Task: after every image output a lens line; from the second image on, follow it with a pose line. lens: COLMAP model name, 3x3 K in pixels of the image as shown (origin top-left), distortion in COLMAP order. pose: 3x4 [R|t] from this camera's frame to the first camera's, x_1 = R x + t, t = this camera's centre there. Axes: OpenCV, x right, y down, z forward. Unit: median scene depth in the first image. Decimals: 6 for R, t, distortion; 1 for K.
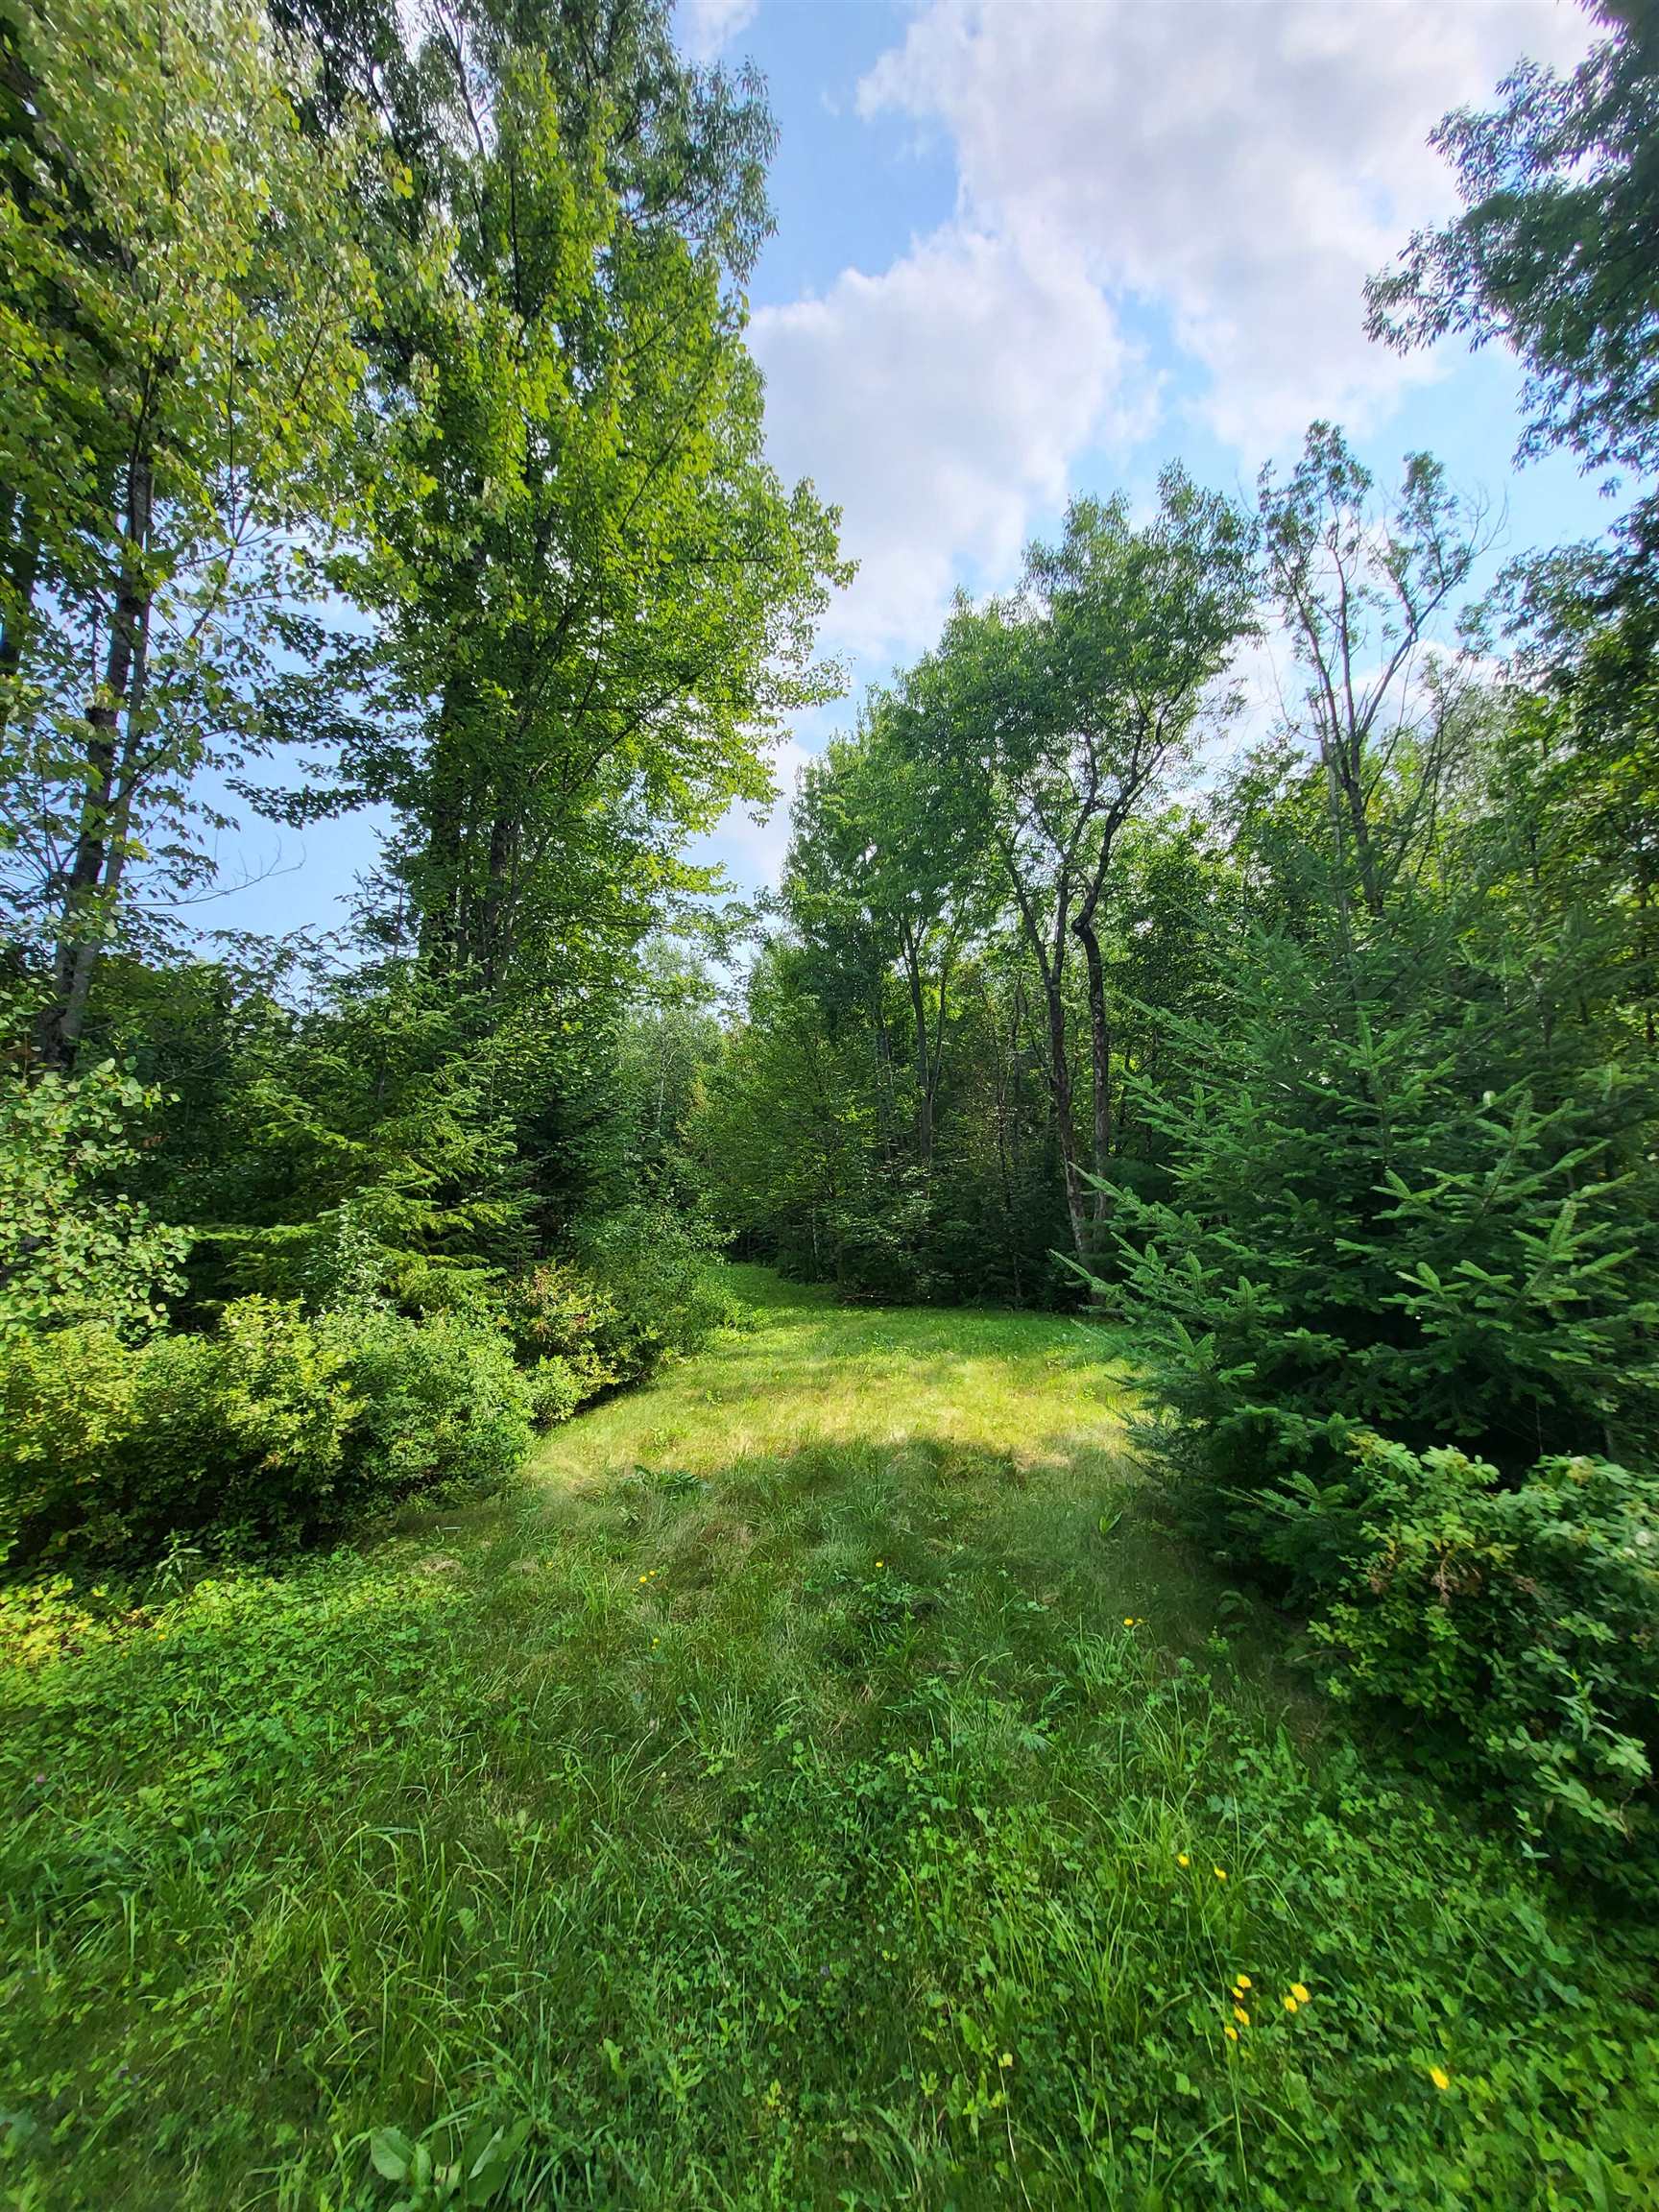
lens RADIAL K [[890.1, 0, 829.5], [0, 890.1, 1106.0], [0, 0, 1]] dist [0.001990, 0.000061]
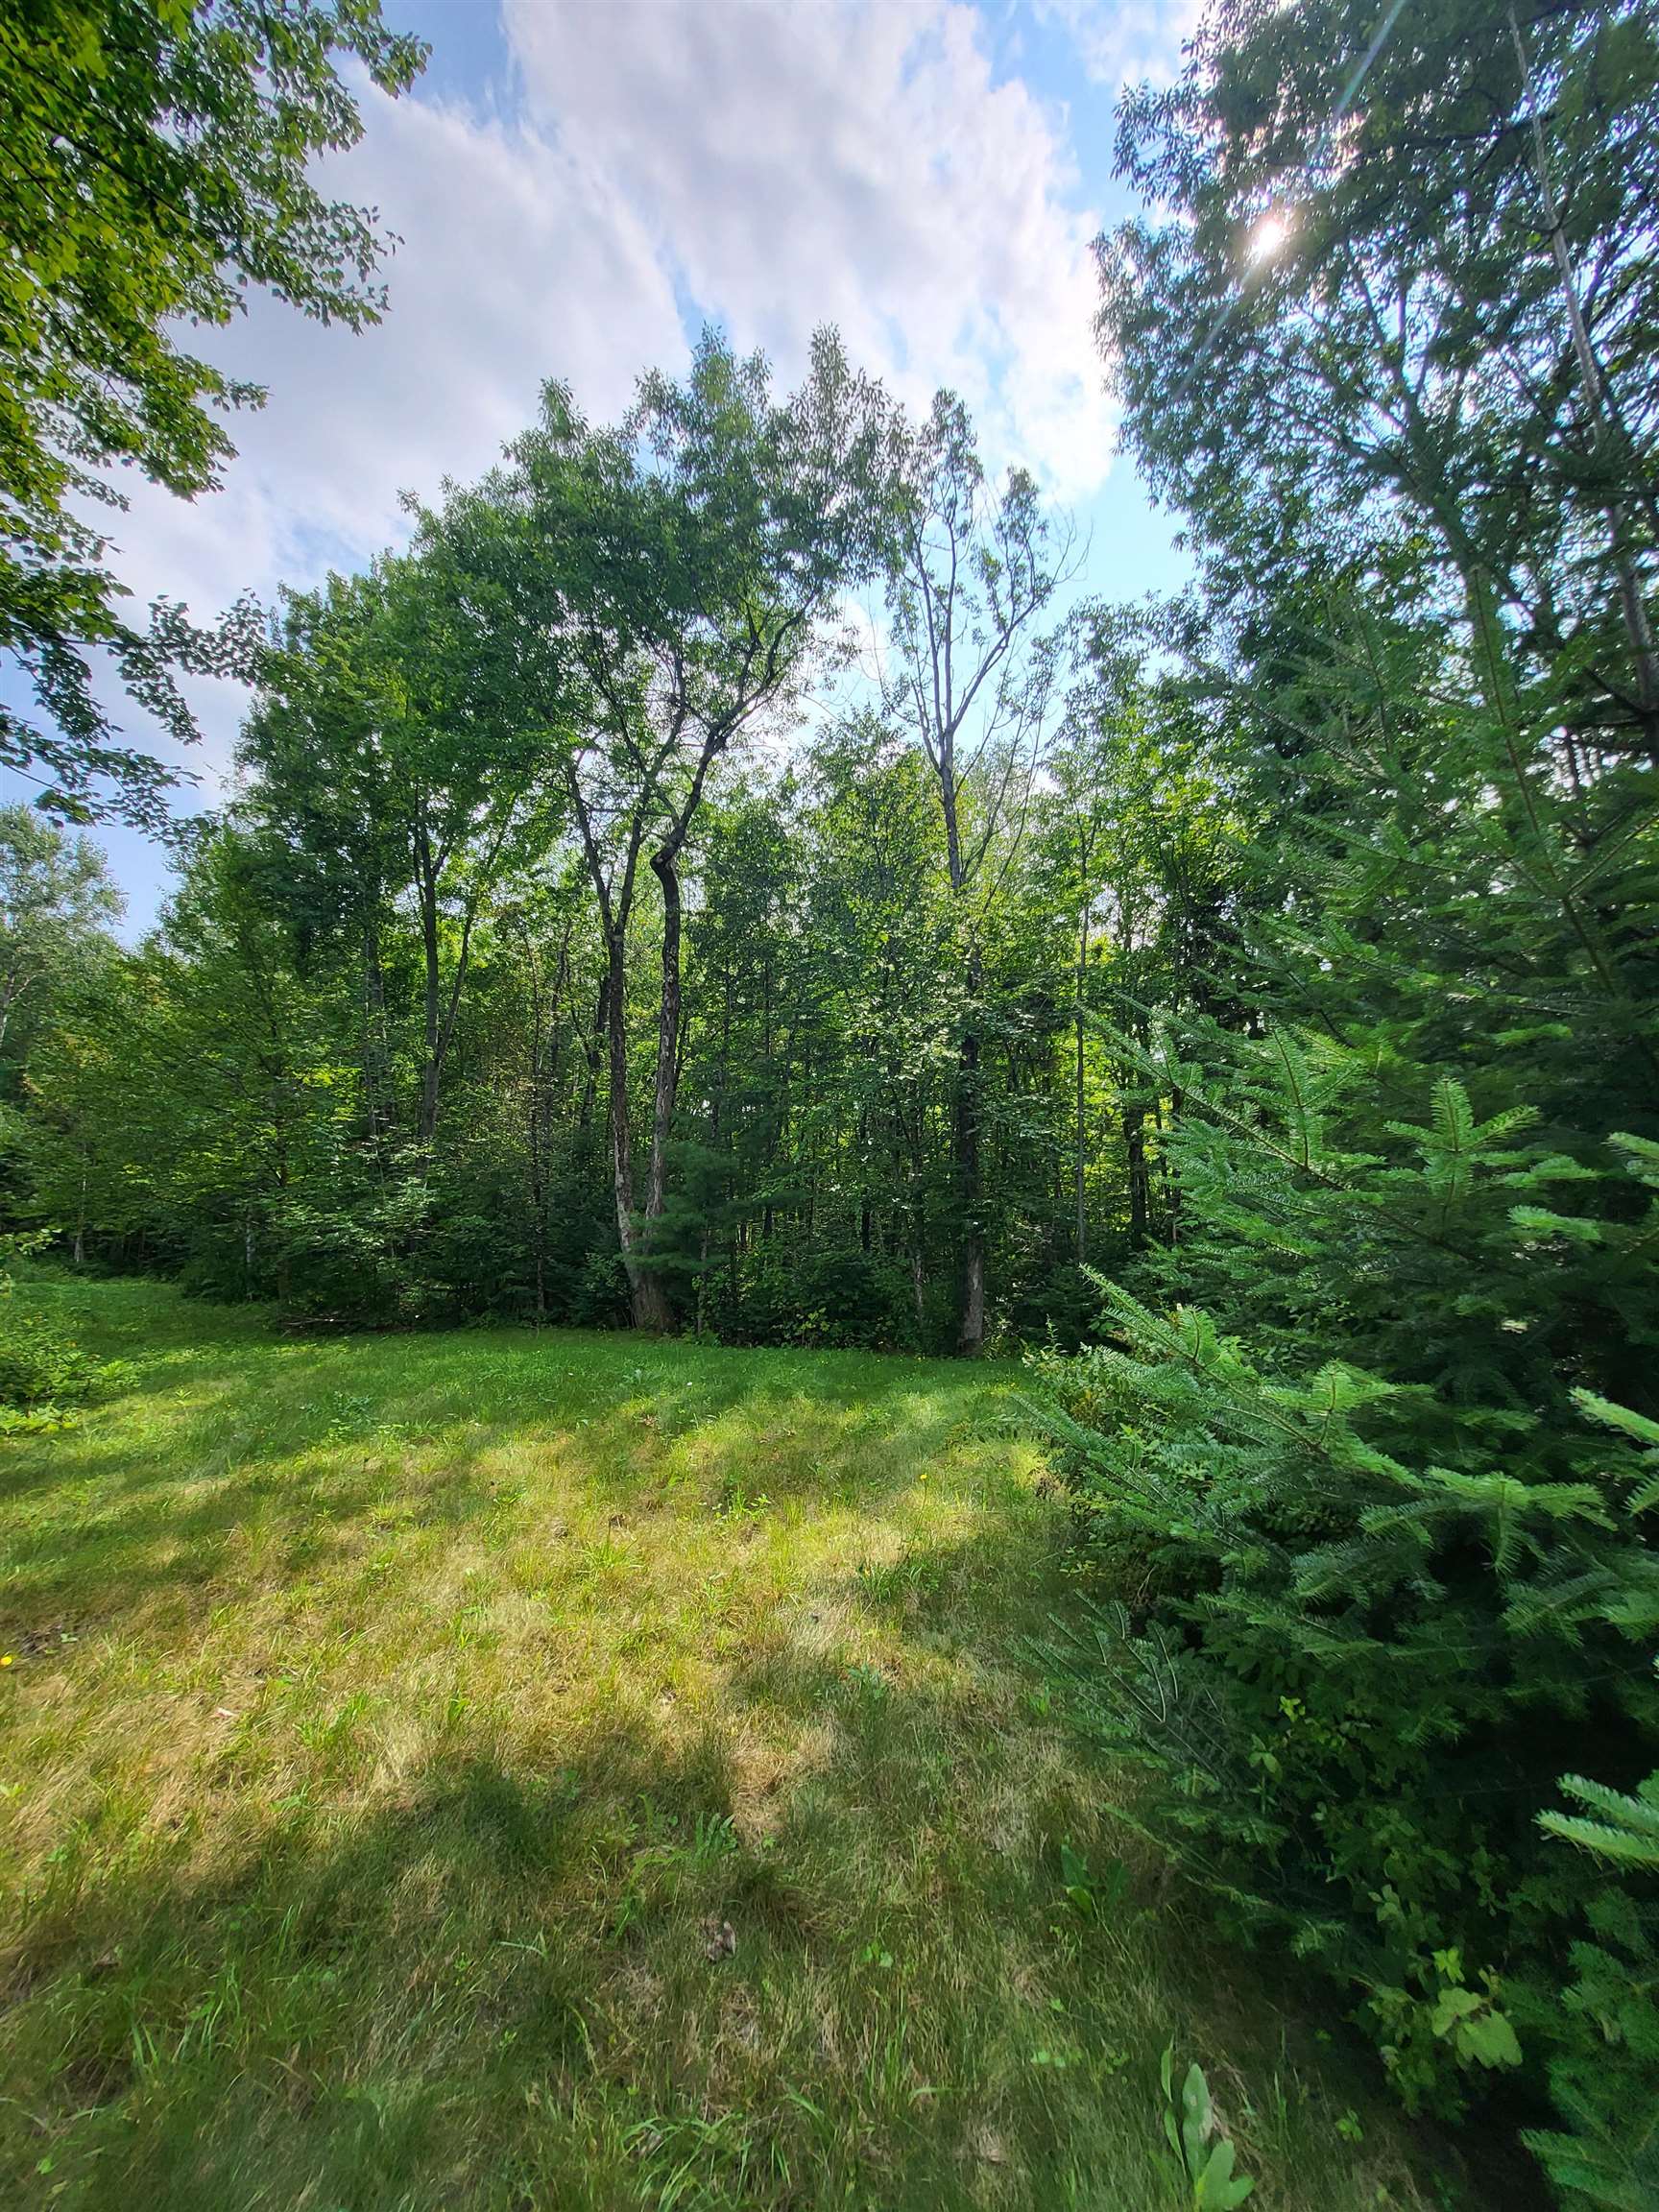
lens RADIAL K [[842.6, 0, 829.5], [0, 842.6, 1106.0], [0, 0, 1]] dist [0.001156, -0.000128]
pose [[0.840638, 0.074142, 0.536498, 0.007613], [-0.069897, 0.997153, -0.028282, 0.036005], [-0.537068, -0.013724, 0.843427, 0.243423]]
